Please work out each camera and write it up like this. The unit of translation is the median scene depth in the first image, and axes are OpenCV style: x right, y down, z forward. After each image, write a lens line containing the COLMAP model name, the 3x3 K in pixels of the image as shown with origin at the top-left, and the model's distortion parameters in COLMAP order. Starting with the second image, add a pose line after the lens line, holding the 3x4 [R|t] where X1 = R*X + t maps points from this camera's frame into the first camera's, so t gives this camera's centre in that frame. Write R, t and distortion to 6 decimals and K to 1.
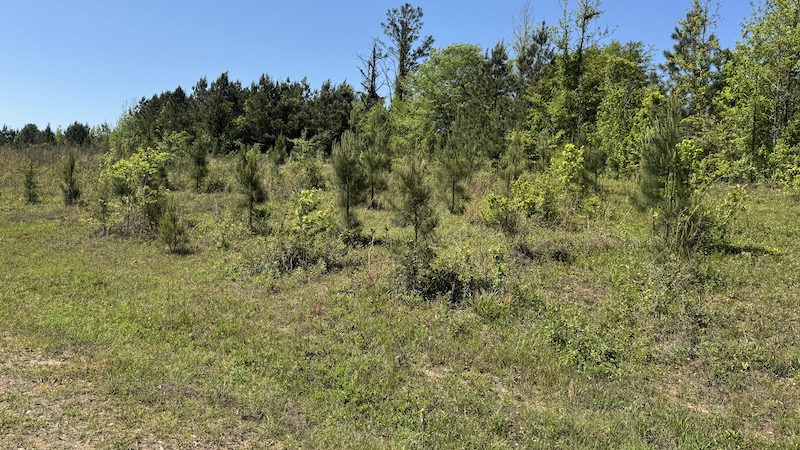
lens RADIAL K [[549.1, 0, 397.1], [0, 549.1, 224.5], [0, 0, 1]] dist [-0.030237, -0.005730]
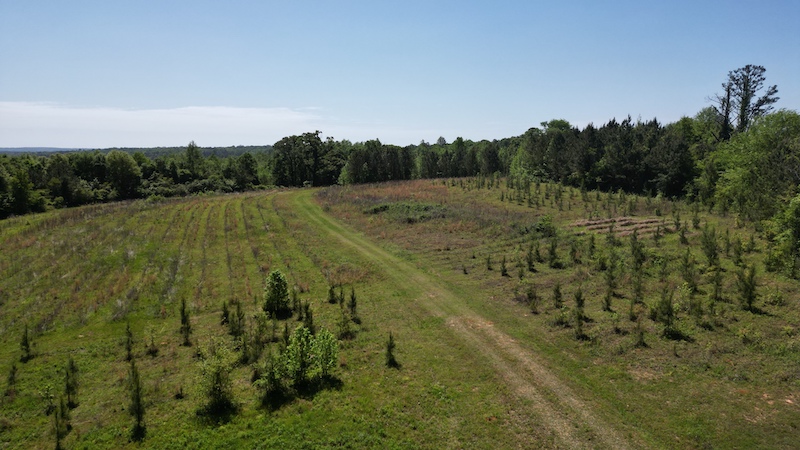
lens RADIAL K [[545.7, 0, 402.9], [0, 545.7, 233.1], [0, 0, 1]] dist [0.045906, -0.024914]
pose [[0.782263, 0.063792, -0.619674, 0.191122], [-0.014793, 0.996365, 0.083896, -0.126875], [0.622773, -0.056462, 0.780362, -0.396531]]
